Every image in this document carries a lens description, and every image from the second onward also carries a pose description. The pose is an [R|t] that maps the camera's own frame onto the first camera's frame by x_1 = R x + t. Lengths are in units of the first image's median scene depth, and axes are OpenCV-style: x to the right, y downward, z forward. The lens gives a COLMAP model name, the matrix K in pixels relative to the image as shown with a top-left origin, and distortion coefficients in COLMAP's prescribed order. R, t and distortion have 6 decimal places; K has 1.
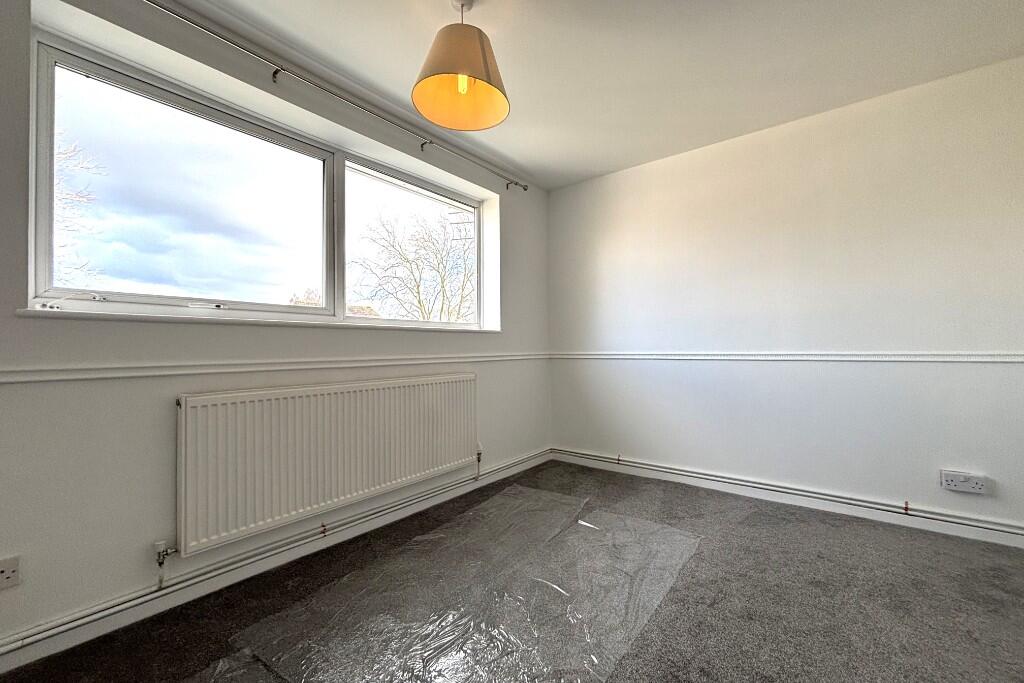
lens RADIAL K [[418.0, 0, 511.3], [0, 418.0, 341.8], [0, 0, 1]] dist [-0.001518, 0.000307]
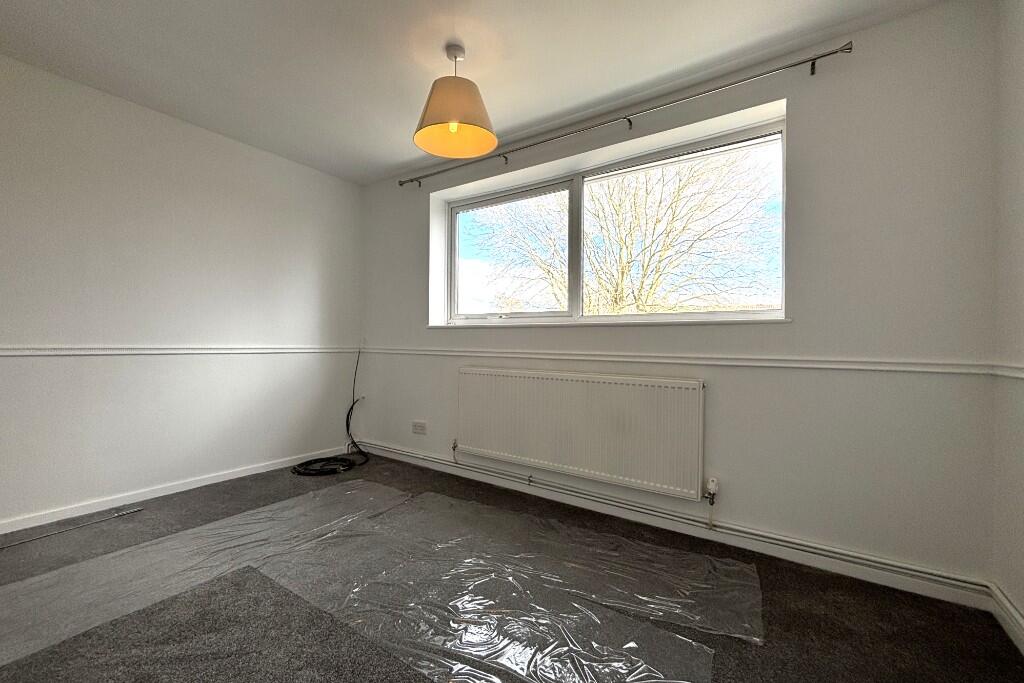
lens RADIAL K [[418.0, 0, 504.0], [0, 418.0, 338.0], [0, 0, 1]] dist [-0.001518, 0.000307]
pose [[0.059330, 0.005401, -0.998224, 0.579150], [0.008742, 0.999944, 0.005929, -0.006534], [0.998200, -0.009078, 0.059279, 0.563737]]
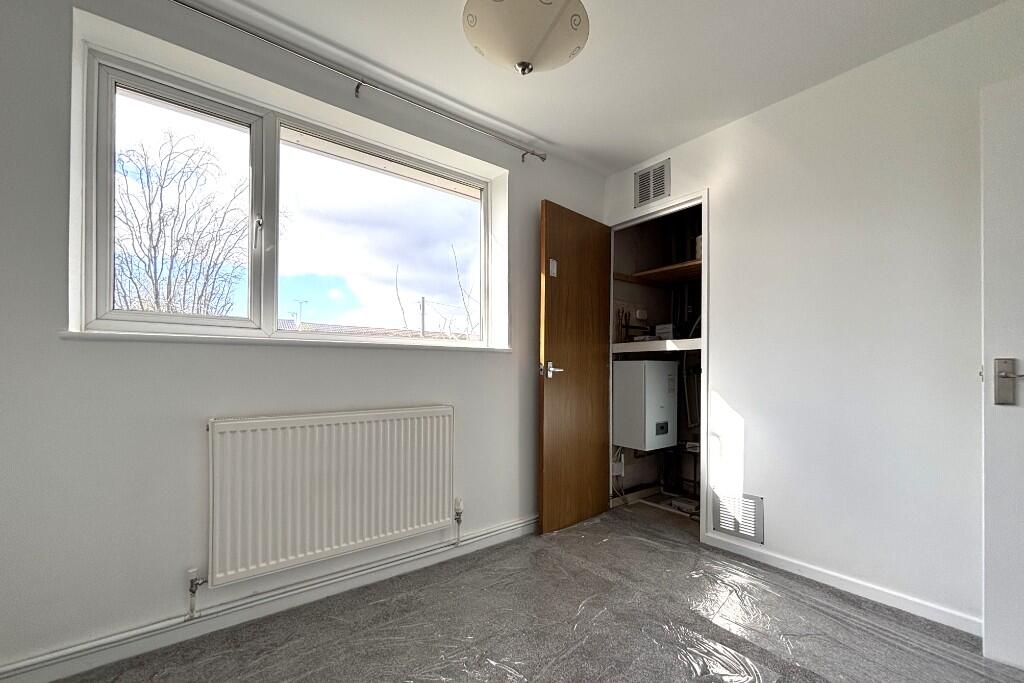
lens RADIAL K [[418.0, 0, 564.2], [0, 418.0, 380.2], [0, 0, 1]] dist [-0.001518, 0.000307]
pose [[0.981356, 0.011232, -0.191871, 0.232711], [-0.004785, 0.999409, 0.034031, 0.002047], [0.192140, -0.032478, 0.980830, 0.283883]]
